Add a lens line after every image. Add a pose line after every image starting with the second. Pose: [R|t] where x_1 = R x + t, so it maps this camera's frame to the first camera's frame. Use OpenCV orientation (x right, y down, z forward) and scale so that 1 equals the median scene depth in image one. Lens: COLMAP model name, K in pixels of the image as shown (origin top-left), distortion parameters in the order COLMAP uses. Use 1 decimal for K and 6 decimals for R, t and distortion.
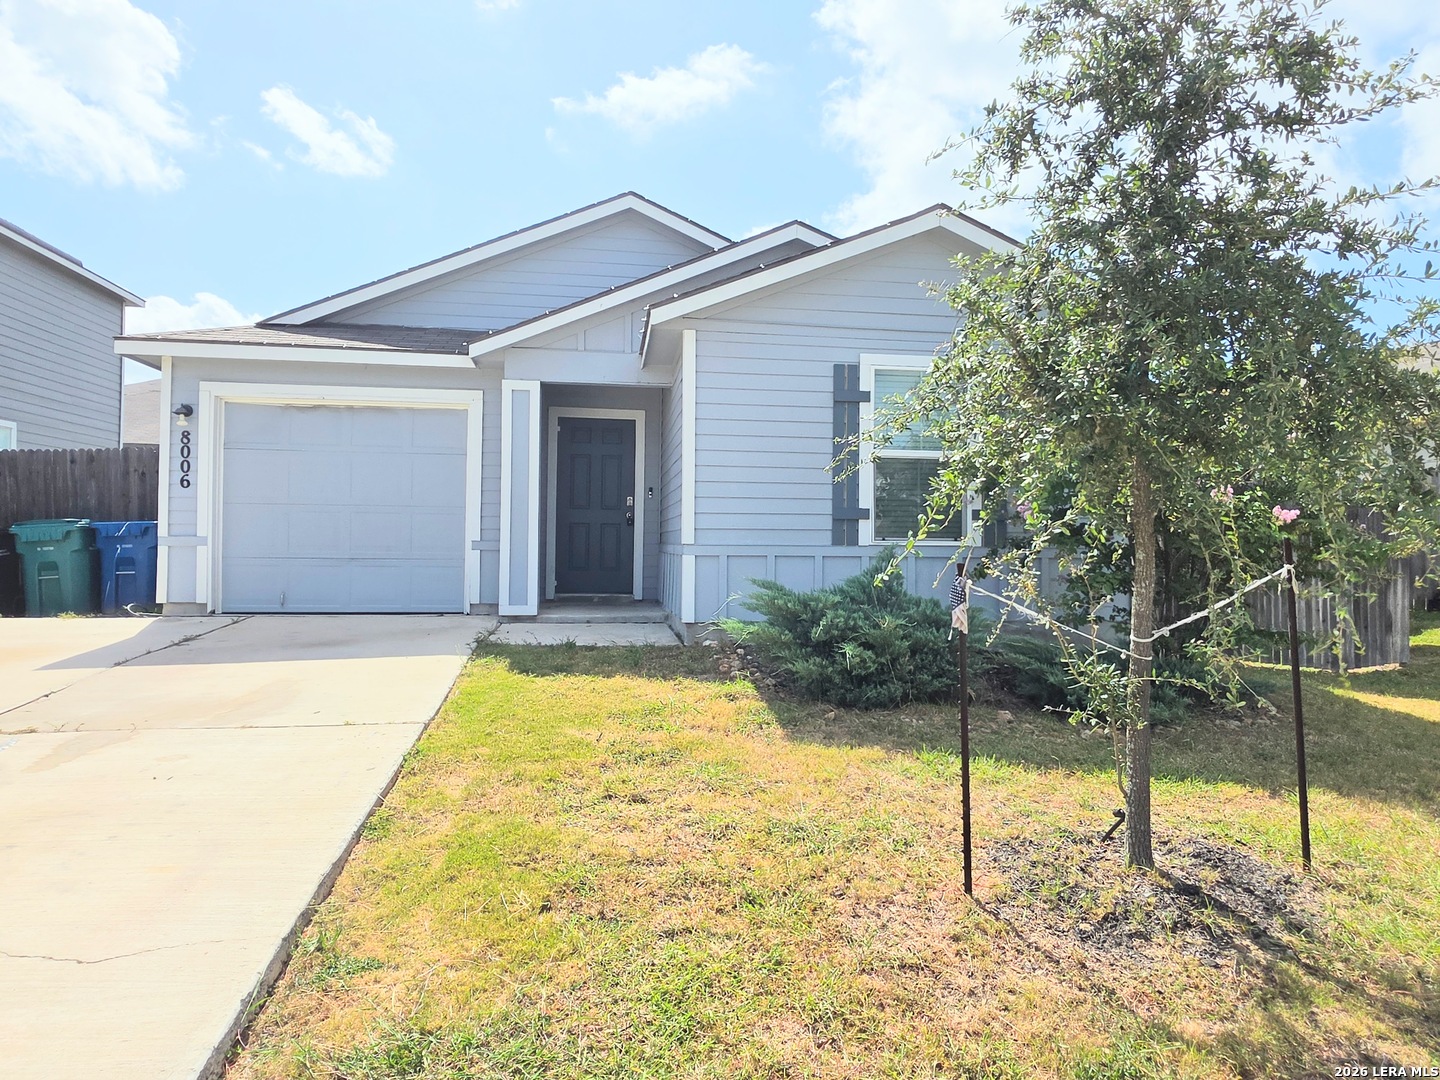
lens RADIAL K [[895.3, 0, 714.0], [0, 895.3, 531.8], [0, 0, 1]] dist [0.001145, 0.002642]
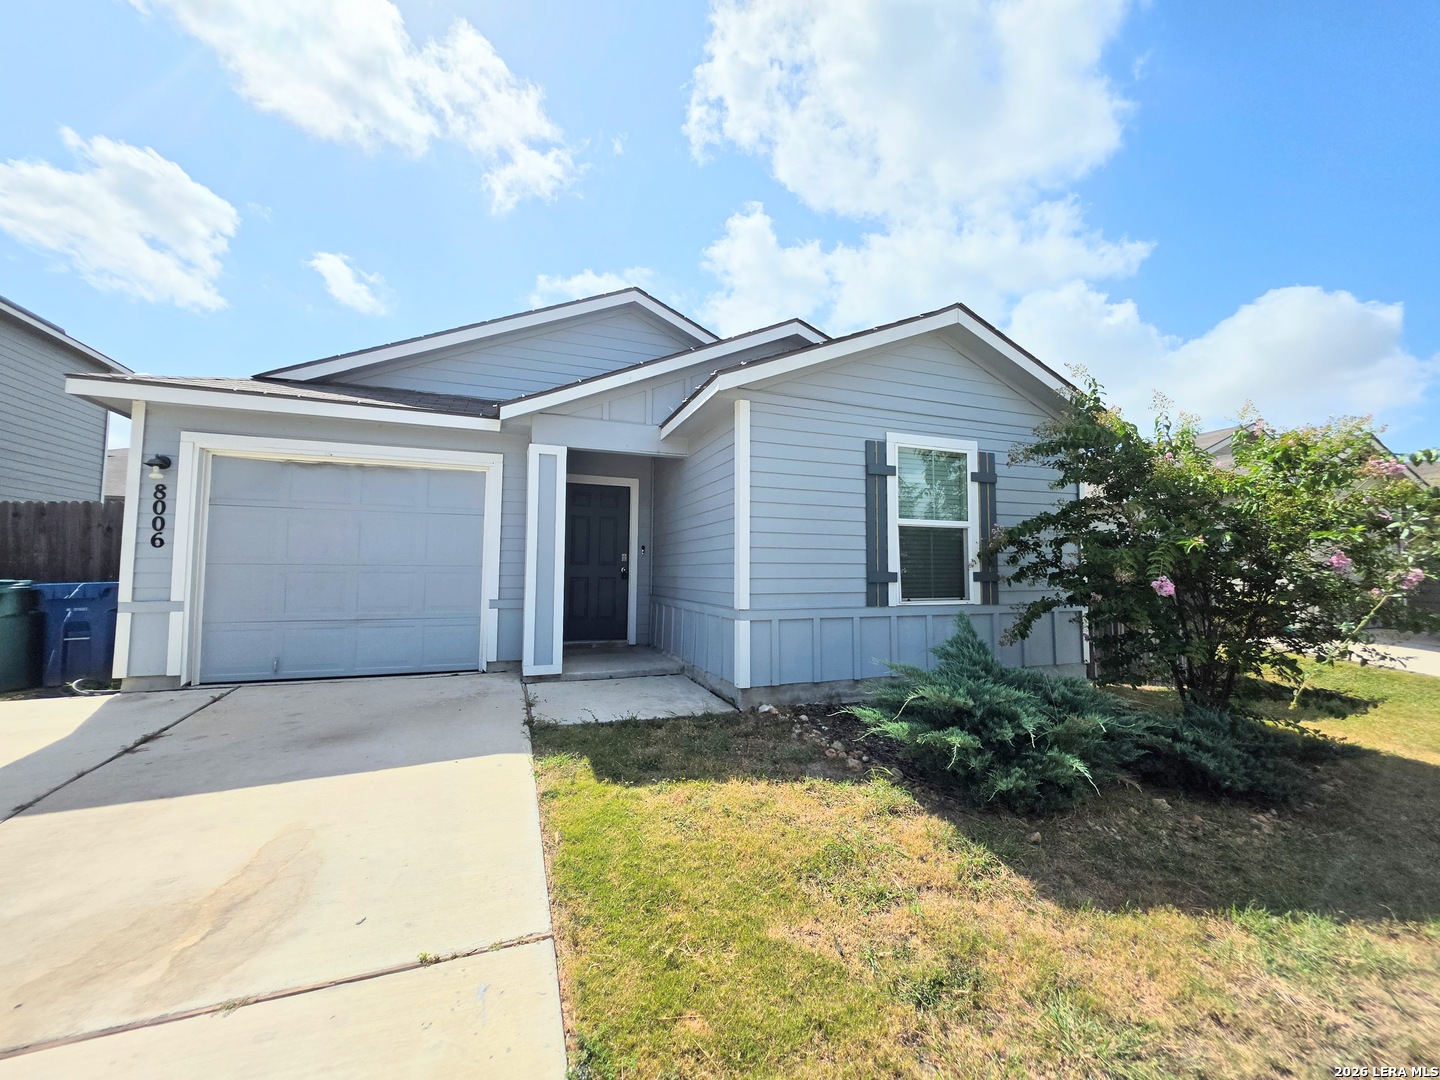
lens RADIAL K [[579.3, 0, 723.3], [0, 579.3, 537.3], [0, 0, 1]] dist [-0.000476, 0.000155]
pose [[0.974484, 0.008208, 0.224308, -0.166615], [0.001786, 0.999016, -0.044316, -0.032593], [-0.224451, 0.043586, 0.973510, 0.305964]]
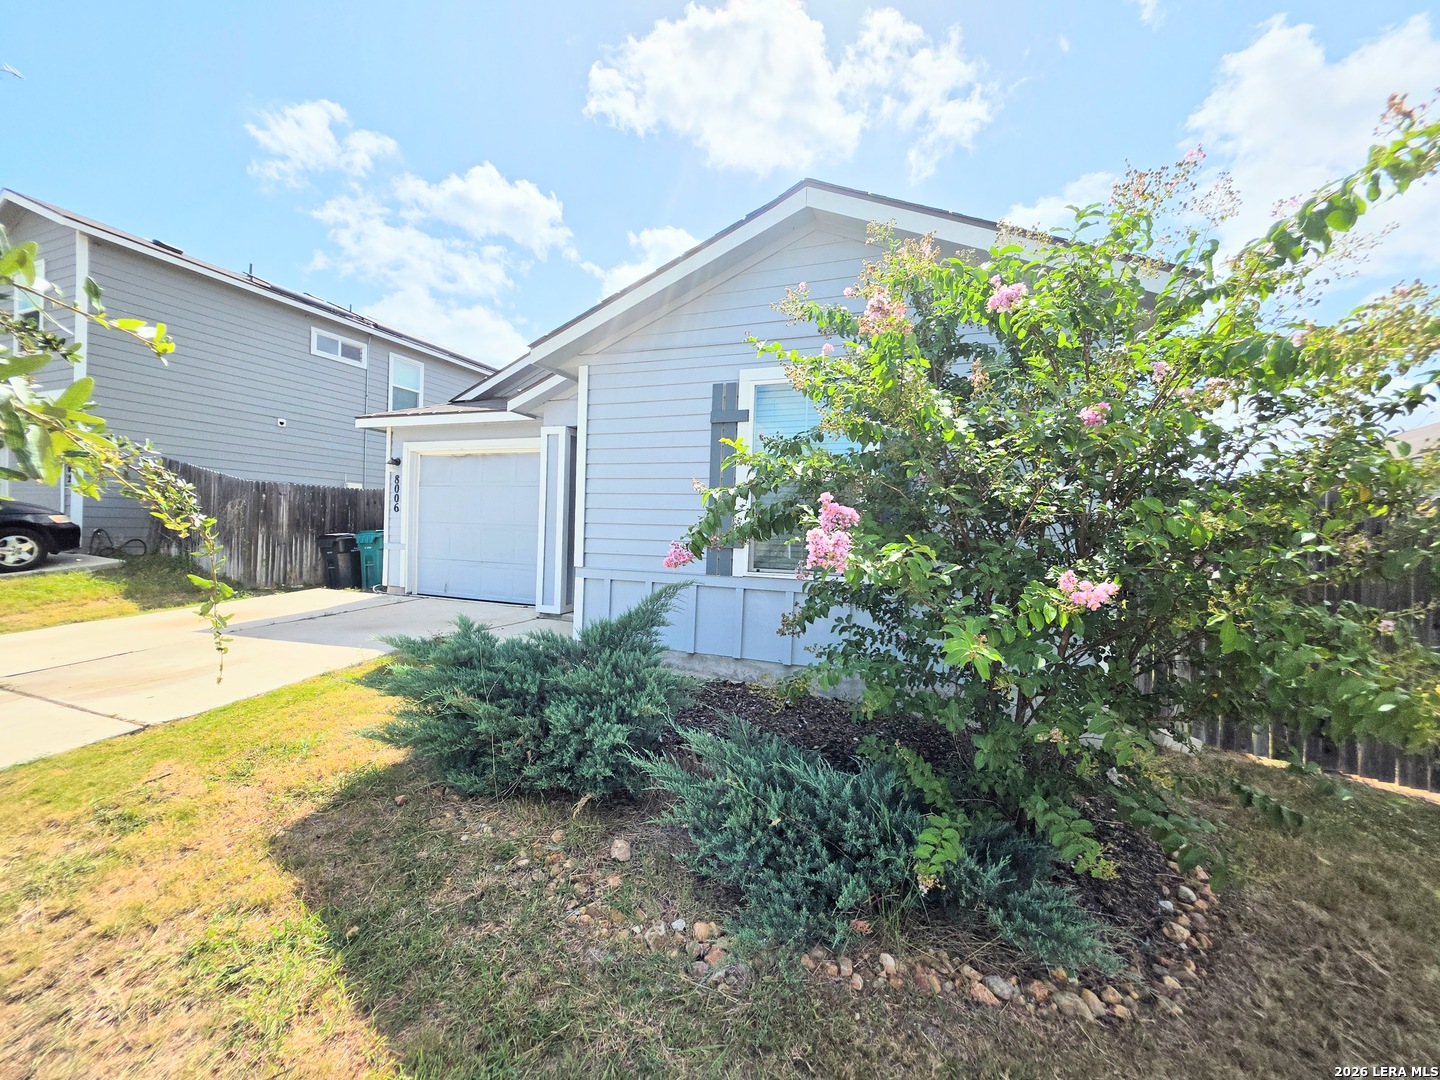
lens RADIAL K [[582.3, 0, 720.0], [0, 582.3, 540.0], [0, 0, 1]] dist [-0.053192, 0.024720]
pose [[0.879255, 0.023793, -0.475757, 0.376293], [-0.016423, 0.999672, 0.019641, -0.029645], [0.476069, -0.009456, 0.879357, 0.397746]]
